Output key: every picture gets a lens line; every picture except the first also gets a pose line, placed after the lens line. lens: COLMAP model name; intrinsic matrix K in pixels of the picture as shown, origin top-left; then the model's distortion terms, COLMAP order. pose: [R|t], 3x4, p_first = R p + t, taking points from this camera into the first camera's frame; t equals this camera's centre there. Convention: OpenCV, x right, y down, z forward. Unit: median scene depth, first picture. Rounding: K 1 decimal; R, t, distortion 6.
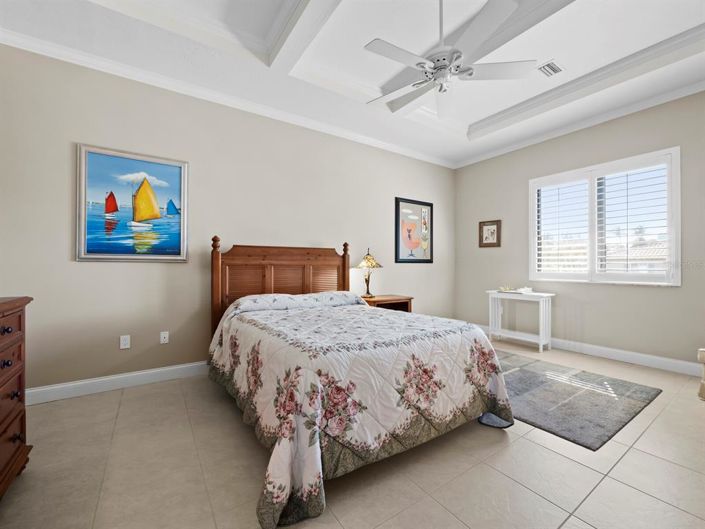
lens RADIAL K [[302.4, 0, 355.4], [0, 302.4, 262.2], [0, 0, 1]] dist [-0.000228, -0.000154]
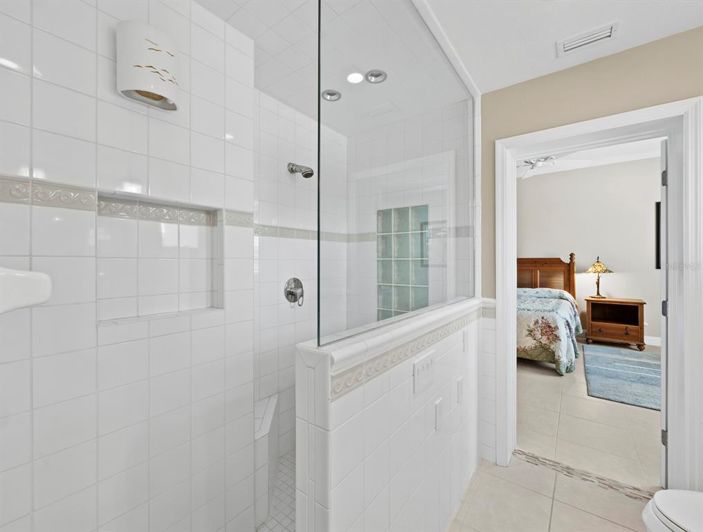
lens RADIAL K [[284.5, 0, 351.7], [0, 284.5, 265.3], [0, 0, 1]] dist [0.000031, 0.000004]
pose [[0.290464, -0.001097, -0.956885, 0.869577], [0.008979, 0.999958, 0.001579, -0.024231], [0.956844, -0.009050, 0.290462, -0.264851]]
